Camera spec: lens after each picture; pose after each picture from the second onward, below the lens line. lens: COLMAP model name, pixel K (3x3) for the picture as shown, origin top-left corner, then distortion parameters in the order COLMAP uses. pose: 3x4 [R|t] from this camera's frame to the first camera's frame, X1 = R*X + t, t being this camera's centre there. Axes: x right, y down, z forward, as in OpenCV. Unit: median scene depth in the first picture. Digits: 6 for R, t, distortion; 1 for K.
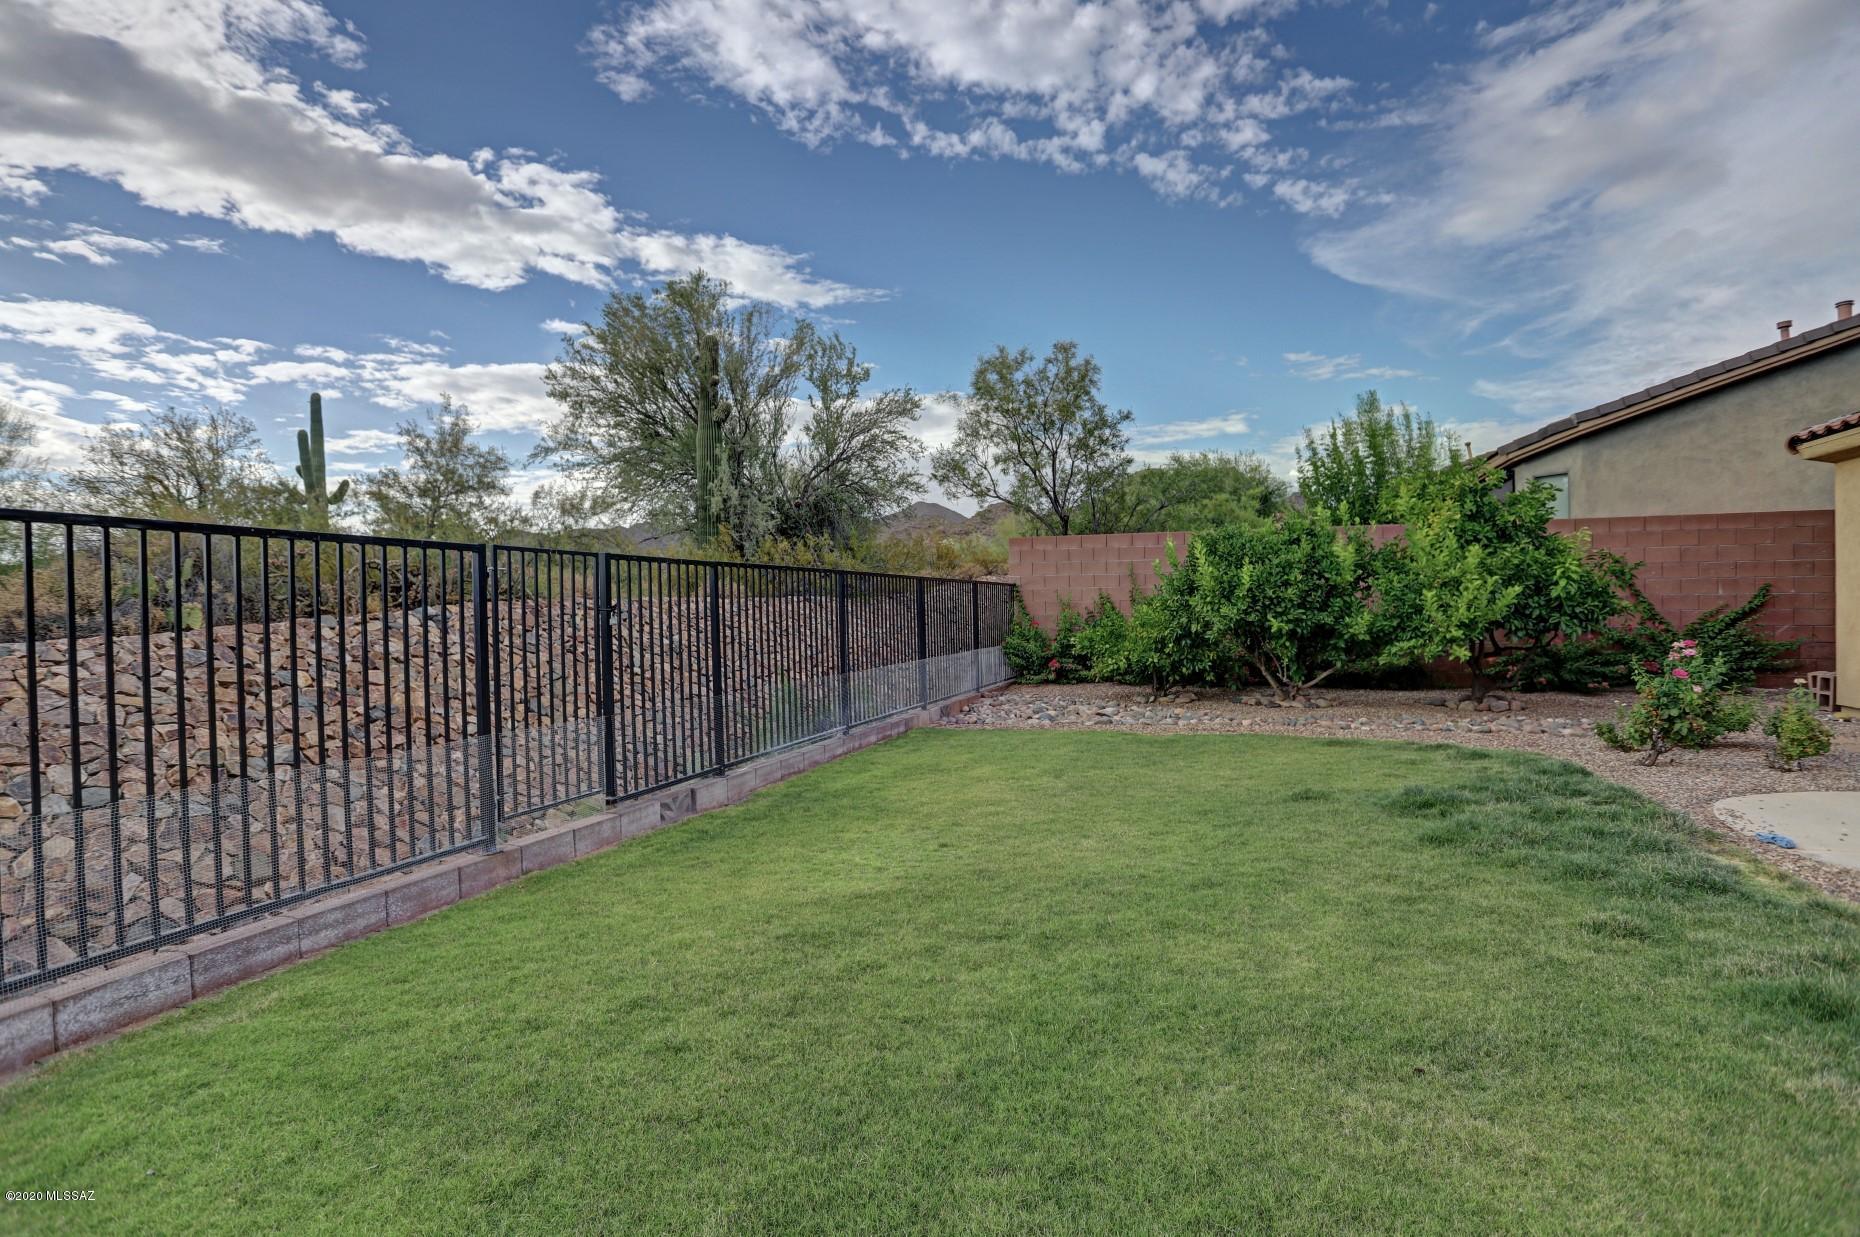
lens RADIAL K [[918.0, 0, 921.1], [0, 918.0, 607.9], [0, 0, 1]] dist [-0.082956, 0.038709]
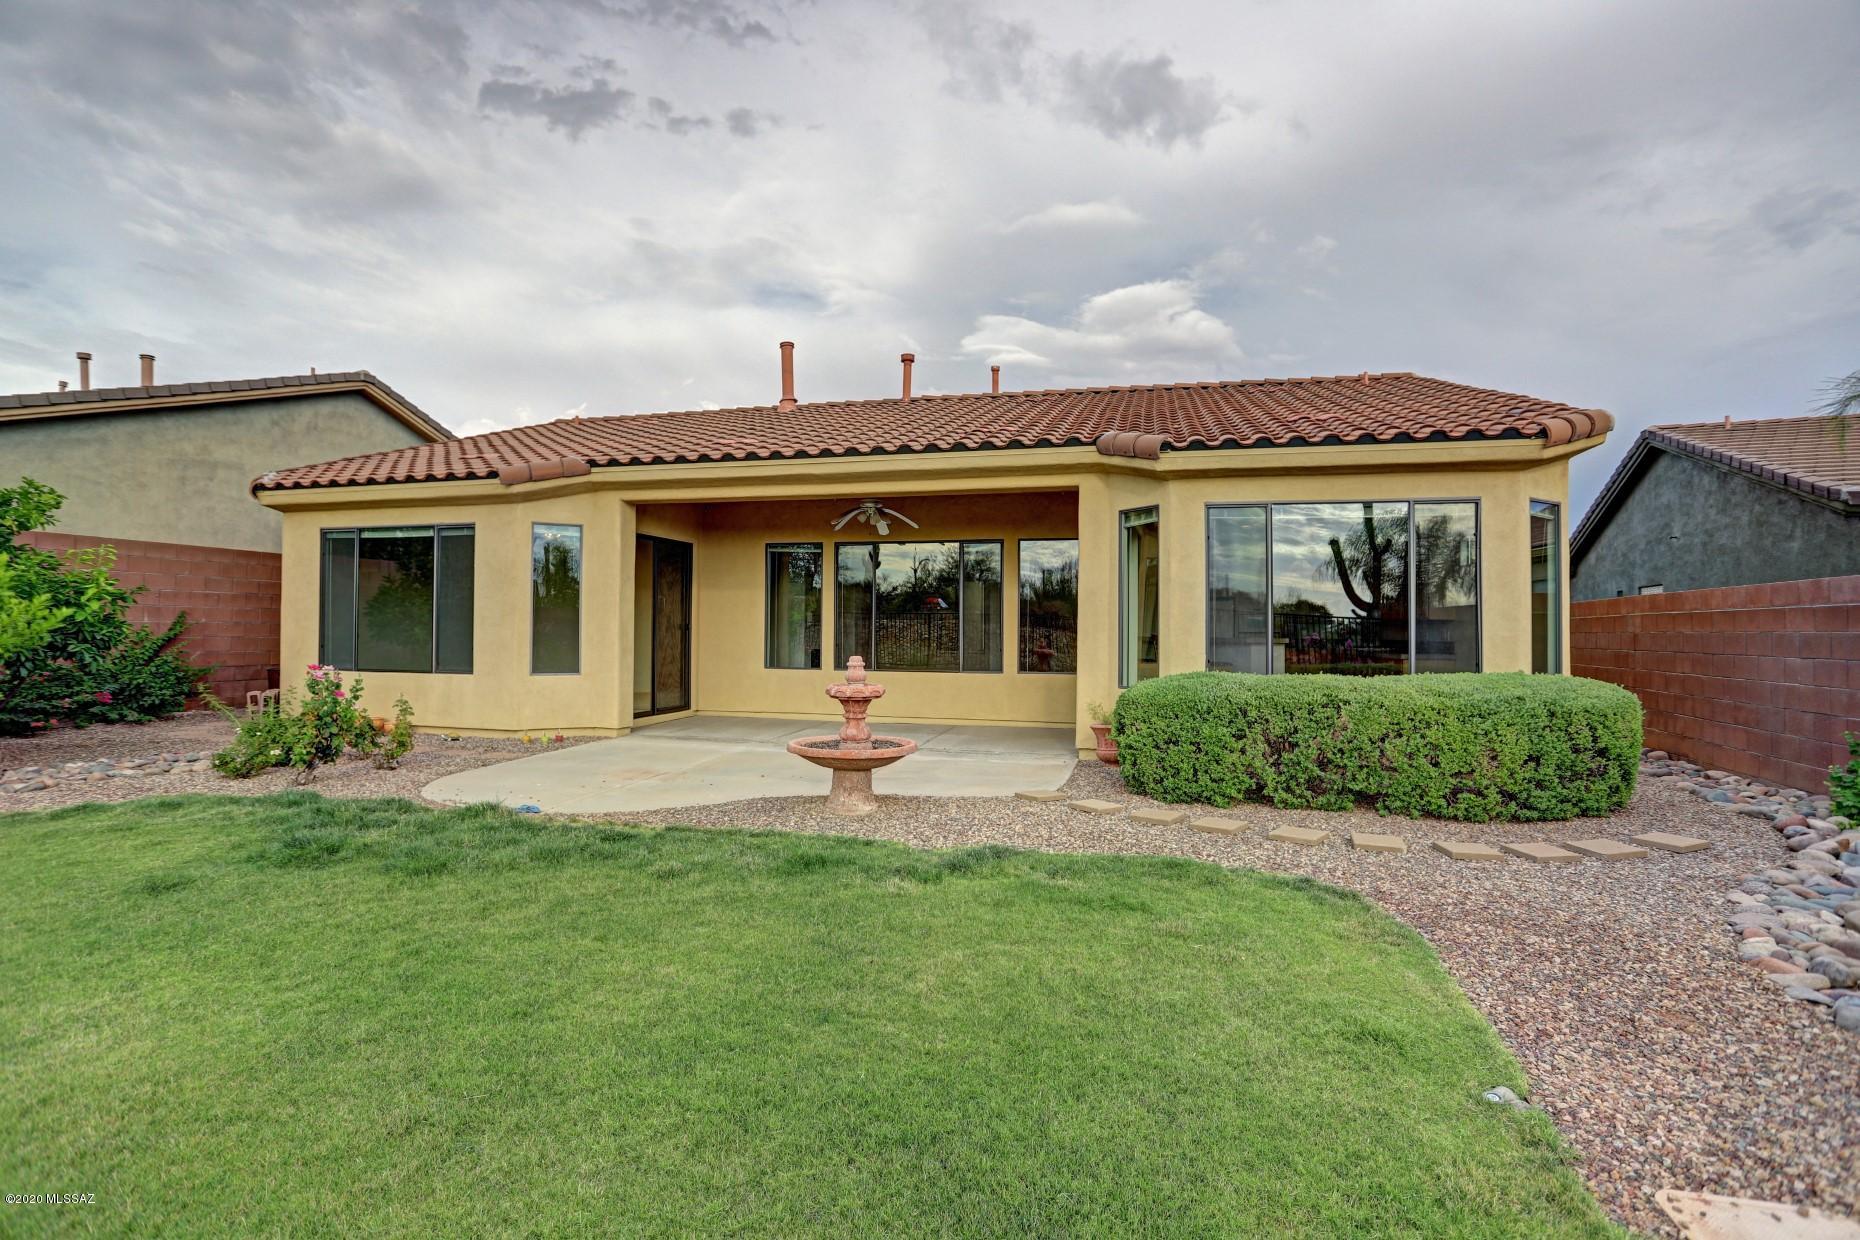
lens RADIAL K [[907.6, 0, 908.6], [0, 907.6, 607.2], [0, 0, 1]] dist [-0.028376, -0.000105]
pose [[-0.110299, 0.036722, 0.993220, -0.239713], [-0.003371, 0.999298, -0.037321, 0.004123], [-0.993893, -0.007465, -0.110098, 0.303319]]
